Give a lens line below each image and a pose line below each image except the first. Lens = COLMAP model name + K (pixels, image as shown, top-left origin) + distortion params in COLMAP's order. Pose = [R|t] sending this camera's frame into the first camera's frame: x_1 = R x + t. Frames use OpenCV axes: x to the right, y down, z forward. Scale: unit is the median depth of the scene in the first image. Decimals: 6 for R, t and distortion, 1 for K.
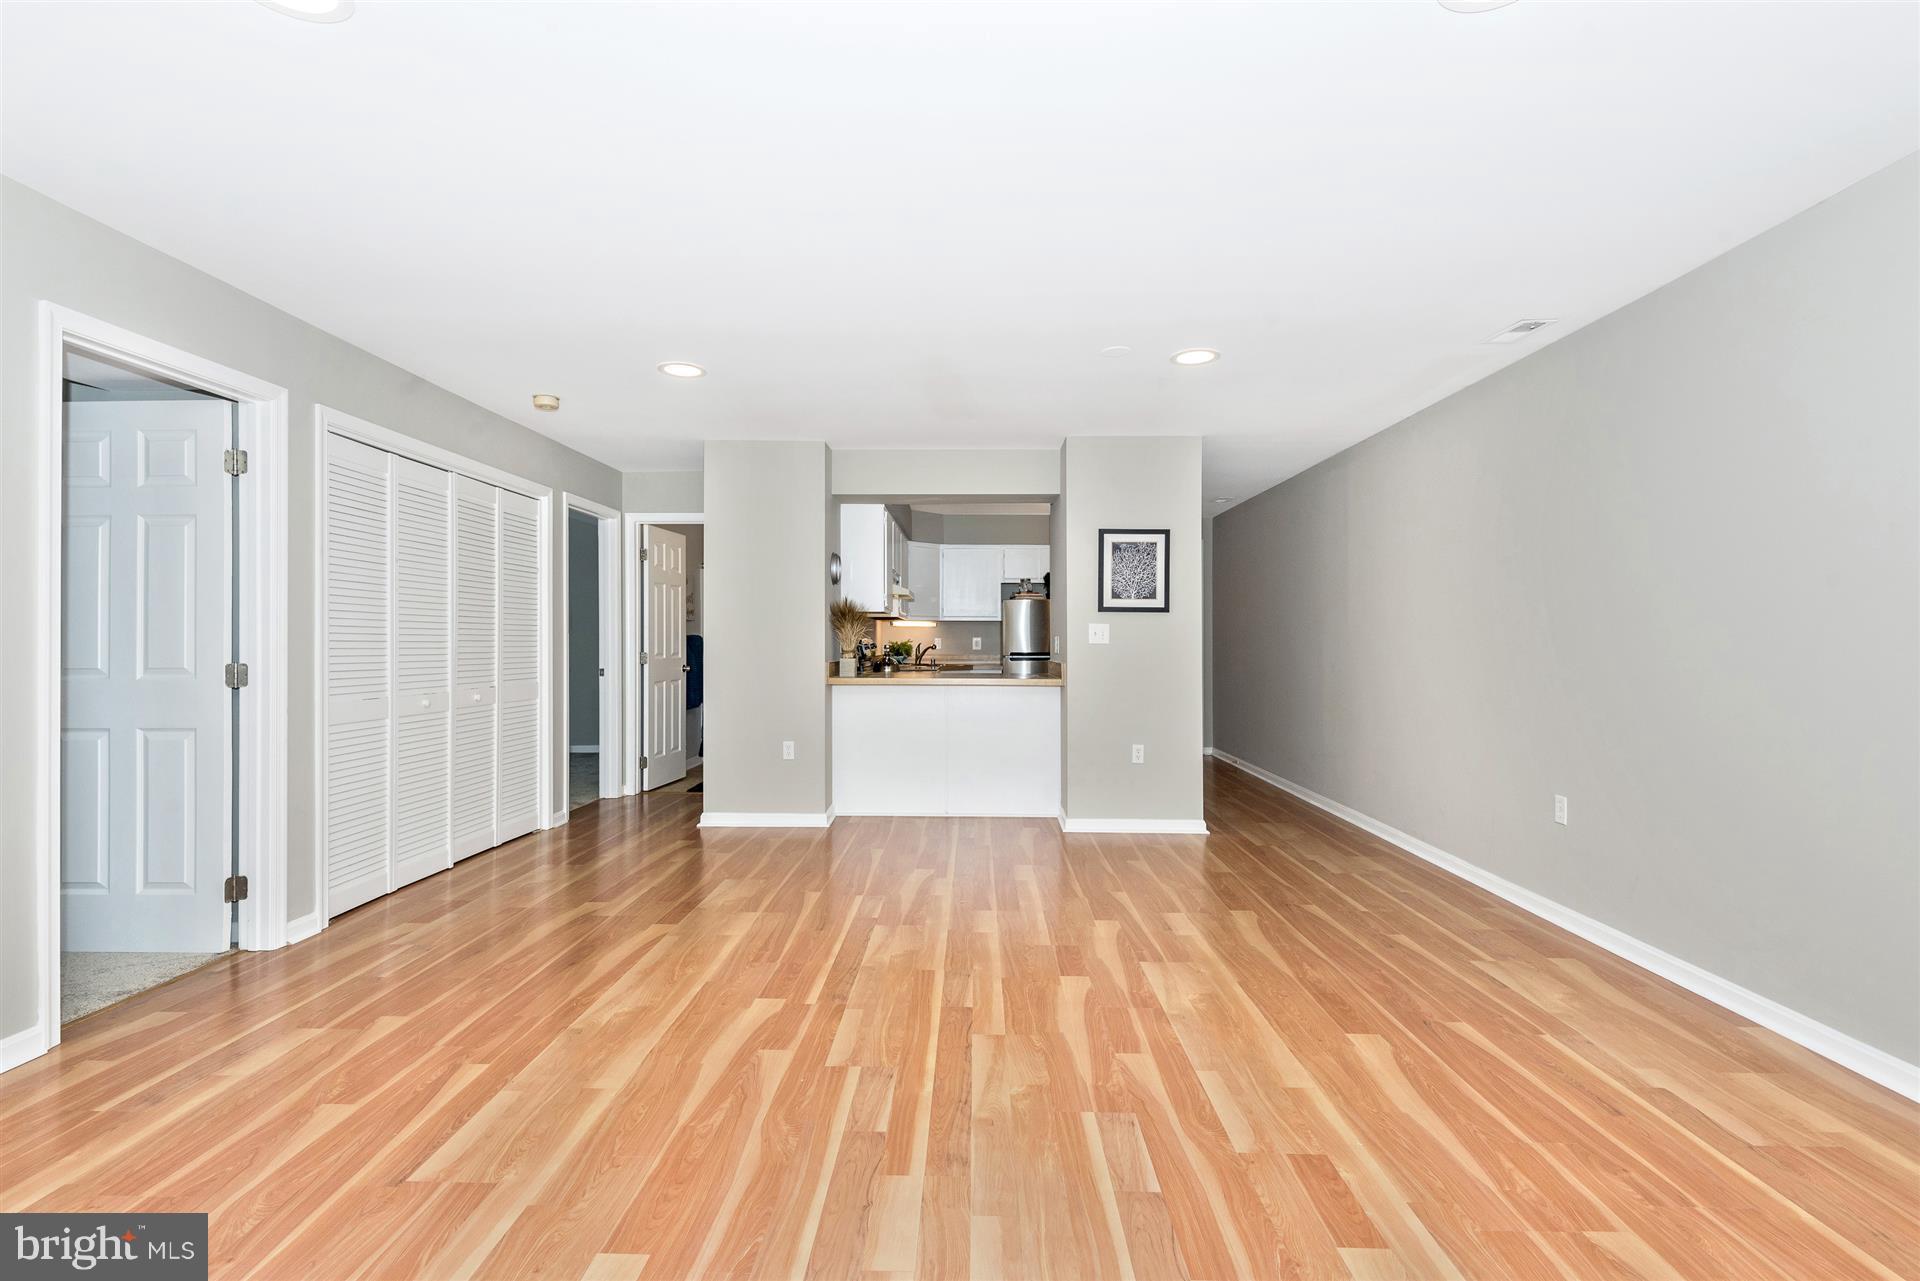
lens RADIAL K [[877.7, 0, 983.9], [0, 877.7, 630.5], [0, 0, 1]] dist [0.024457, -0.013678]
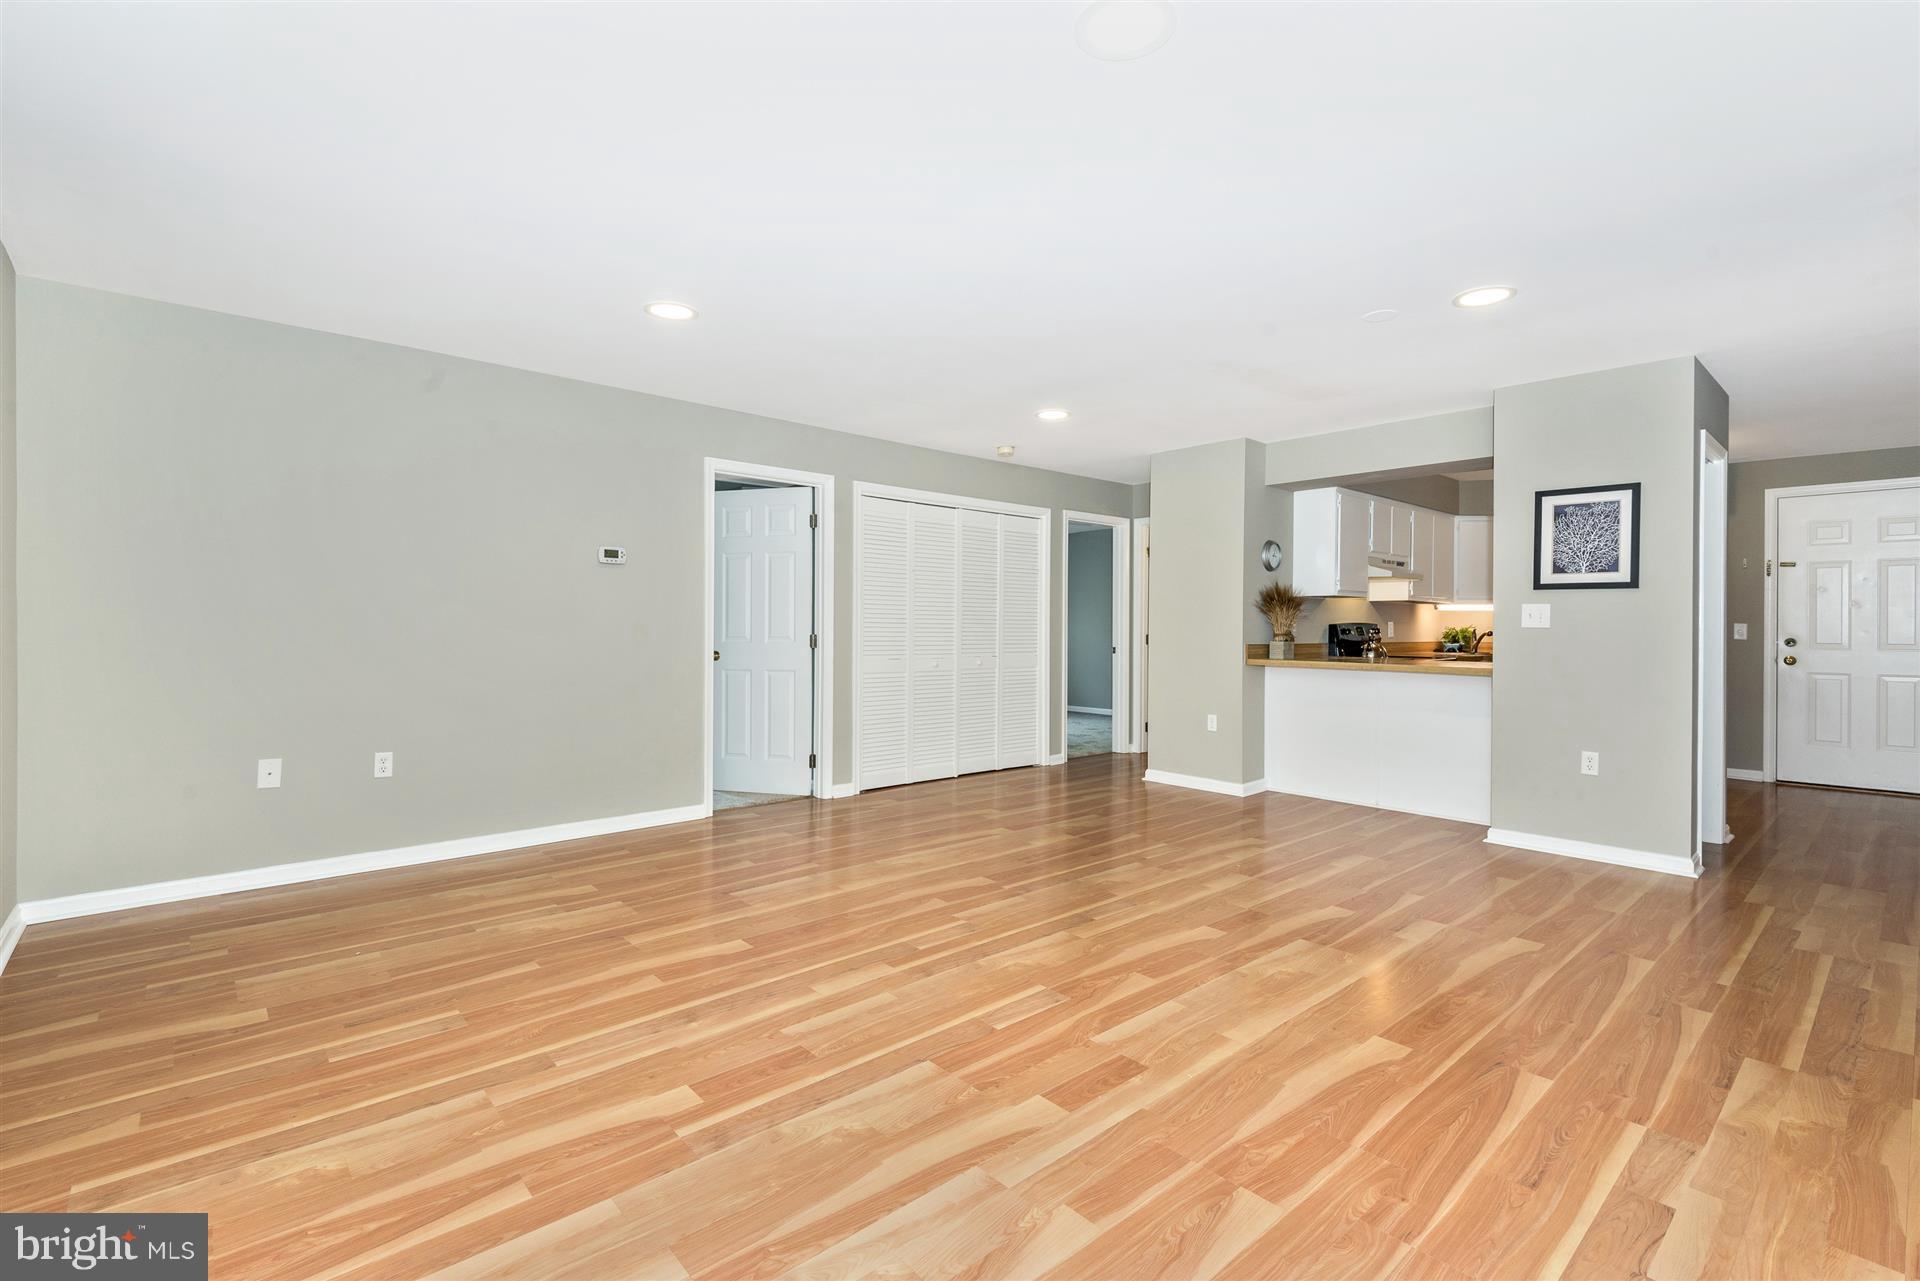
lens RADIAL K [[877.7, 0, 977.5], [0, 877.7, 627.2], [0, 0, 1]] dist [0.024457, -0.013678]
pose [[0.680564, 0.001893, -0.732686, 0.396204], [0.003859, 0.999974, 0.006168, 0.007630], [0.732679, -0.007025, 0.680539, 0.027580]]
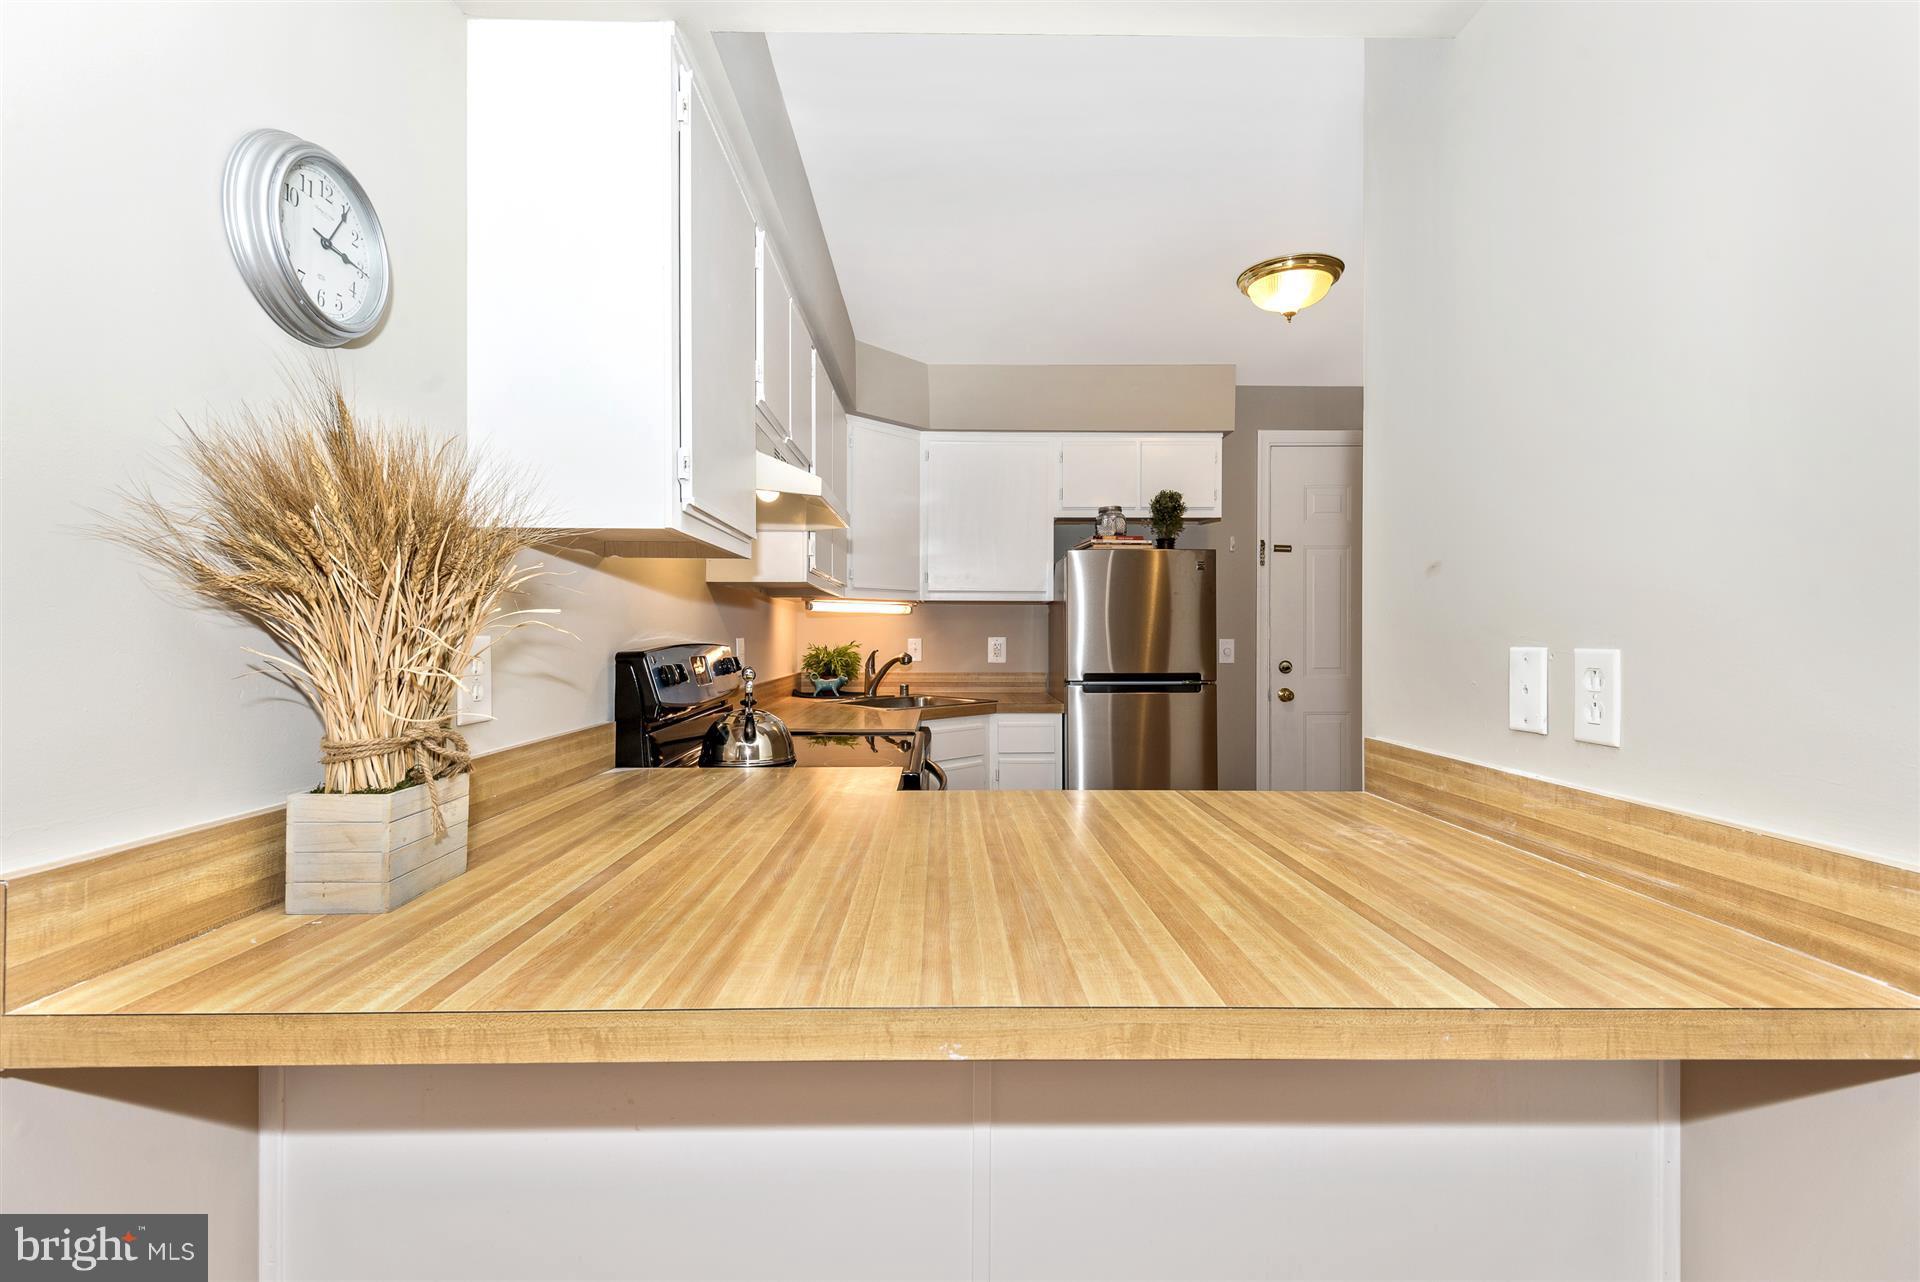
lens RADIAL K [[877.7, 0, 957.1], [0, 877.7, 631.2], [0, 0, 1]] dist [0.024457, -0.013678]
pose [[0.999972, 0.003209, 0.006759, -0.056334], [-0.003270, 0.999954, 0.009058, 0.000414], [-0.006729, -0.009080, 0.999936, 0.914256]]
